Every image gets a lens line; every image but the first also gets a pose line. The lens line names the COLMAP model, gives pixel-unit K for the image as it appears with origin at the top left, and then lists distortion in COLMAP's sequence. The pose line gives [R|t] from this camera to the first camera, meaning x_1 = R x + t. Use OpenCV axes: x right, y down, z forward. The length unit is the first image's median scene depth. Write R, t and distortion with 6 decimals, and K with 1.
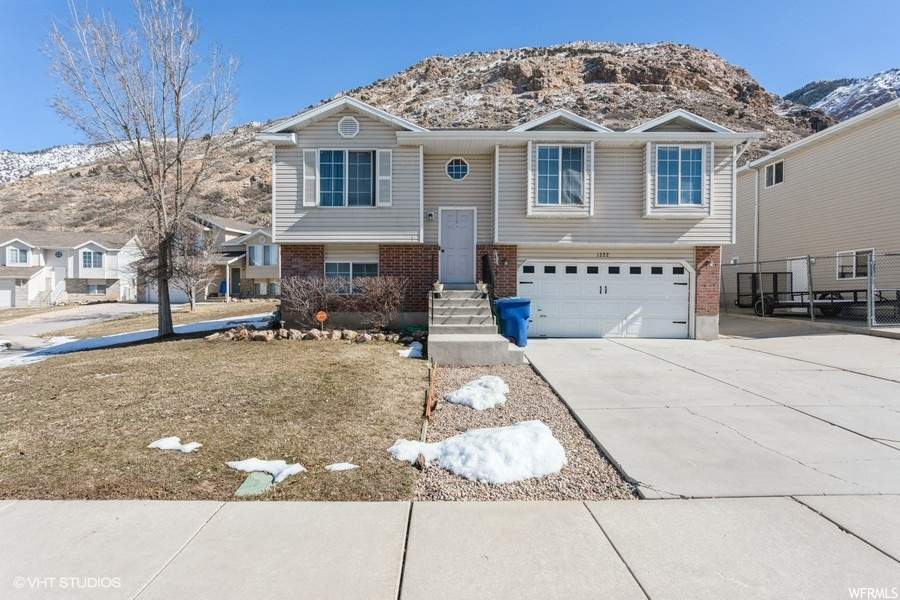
lens RADIAL K [[426.3, 0, 448.3], [0, 426.3, 298.8], [0, 0, 1]] dist [-0.000093, 0.002935]
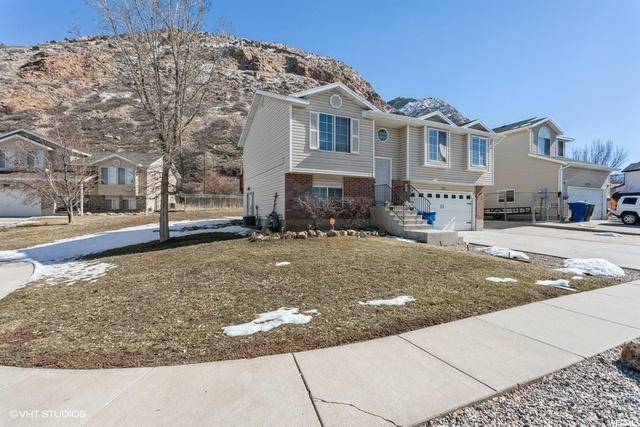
lens RADIAL K [[303.1, 0, 301.8], [0, 303.1, 212.7], [0, 0, 1]] dist [-0.000093, 0.002935]
pose [[0.897620, 0.000356, 0.440769, -0.689943], [0.002551, 0.999979, -0.006004, 0.011998], [-0.440762, 0.006514, 0.897600, 0.045116]]
